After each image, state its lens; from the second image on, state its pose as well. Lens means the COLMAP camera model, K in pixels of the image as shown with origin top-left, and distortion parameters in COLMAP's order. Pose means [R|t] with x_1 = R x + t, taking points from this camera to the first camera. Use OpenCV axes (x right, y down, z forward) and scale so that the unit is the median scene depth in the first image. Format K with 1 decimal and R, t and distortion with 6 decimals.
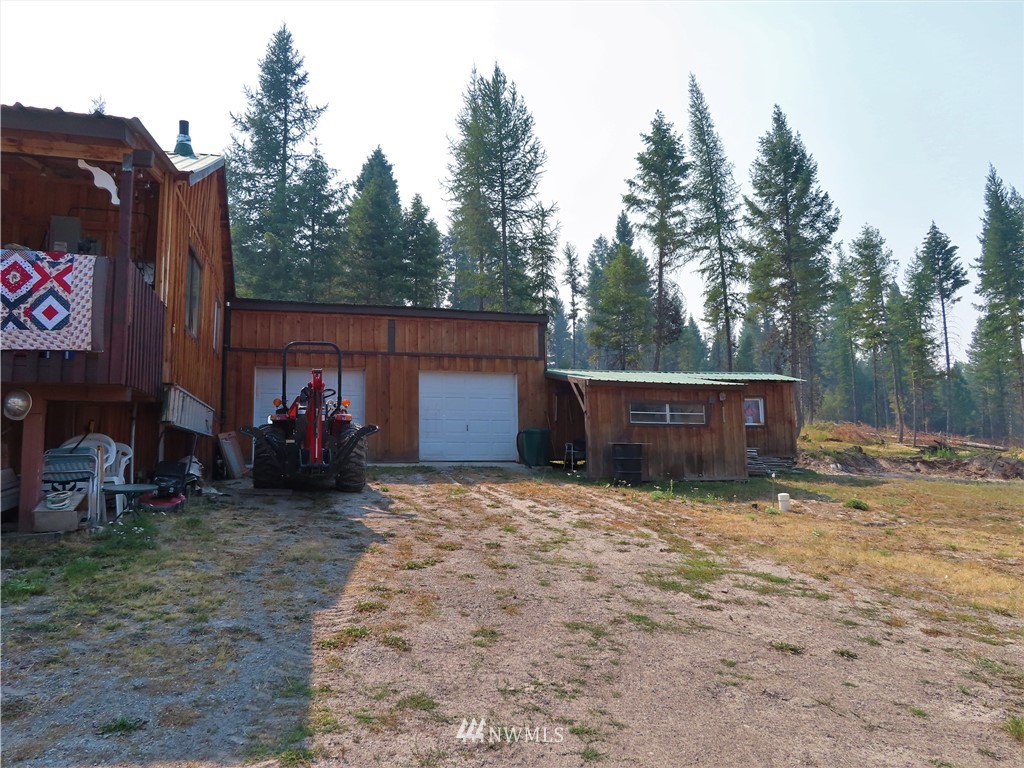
lens RADIAL K [[732.3, 0, 515.9], [0, 732.3, 376.3], [0, 0, 1]] dist [-0.001883, 0.006691]
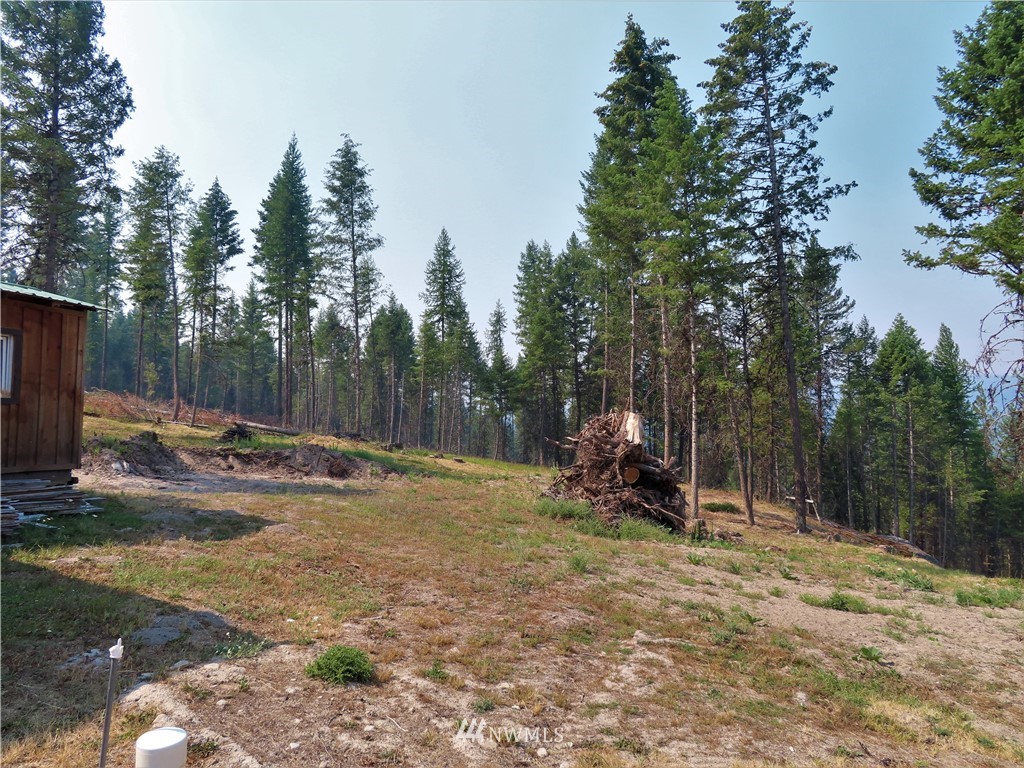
lens RADIAL K [[732.3, 0, 512.2], [0, 732.3, 379.9], [0, 0, 1]] dist [-0.001883, 0.006691]
pose [[0.566462, 0.074587, 0.820706, 0.070620], [-0.114753, 0.993332, -0.011072, 0.012601], [-0.816059, -0.087907, 0.571244, 0.239942]]
